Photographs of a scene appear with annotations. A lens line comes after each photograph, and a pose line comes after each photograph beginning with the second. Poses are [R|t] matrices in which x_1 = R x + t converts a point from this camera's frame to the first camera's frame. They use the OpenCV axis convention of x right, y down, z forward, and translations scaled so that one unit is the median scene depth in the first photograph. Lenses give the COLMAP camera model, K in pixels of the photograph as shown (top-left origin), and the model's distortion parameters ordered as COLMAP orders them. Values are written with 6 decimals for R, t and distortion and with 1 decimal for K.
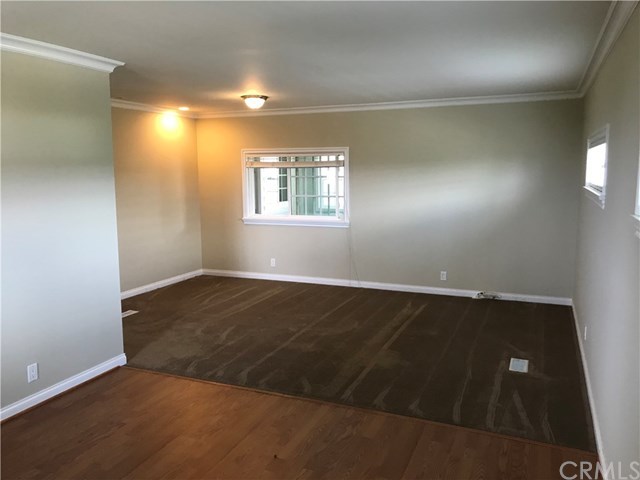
lens RADIAL K [[525.6, 0, 320.0], [0, 525.6, 240.0], [0, 0, 1]] dist [0.005423, -0.005017]
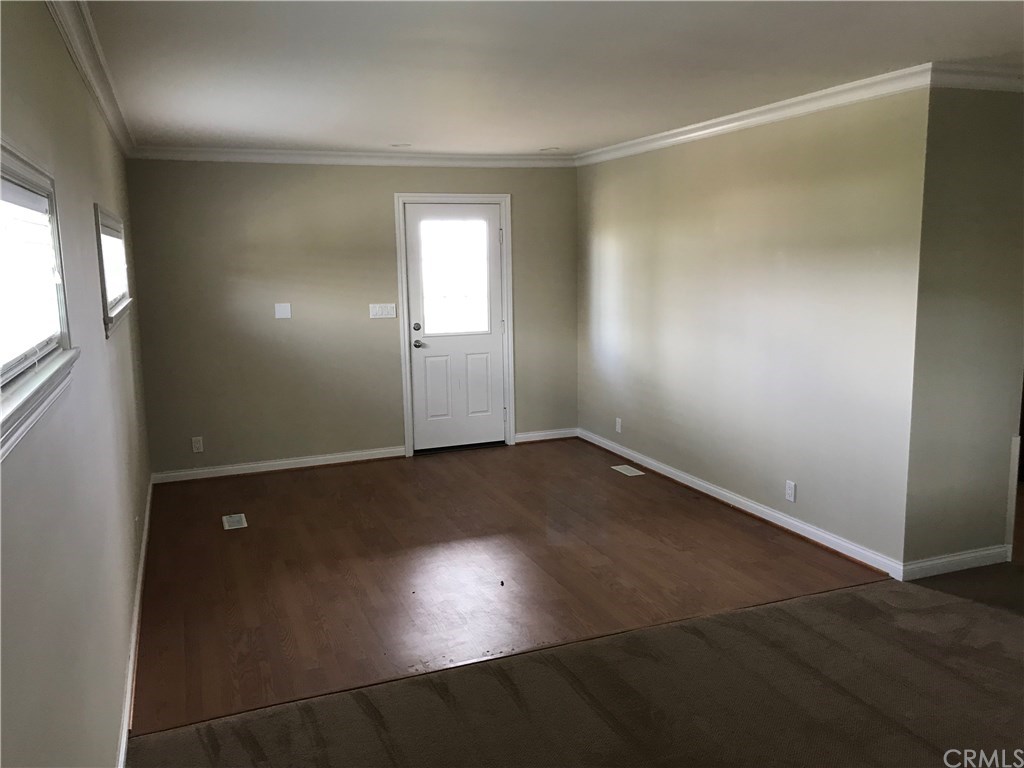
lens RADIAL K [[841.0, 0, 512.0], [0, 841.0, 384.0], [0, 0, 1]] dist [0.005423, -0.005017]
pose [[-0.708106, 0.134001, -0.693274, 0.694772], [-0.070776, 0.963413, 0.258506, -0.235060], [0.702550, 0.232117, -0.672715, 1.549765]]
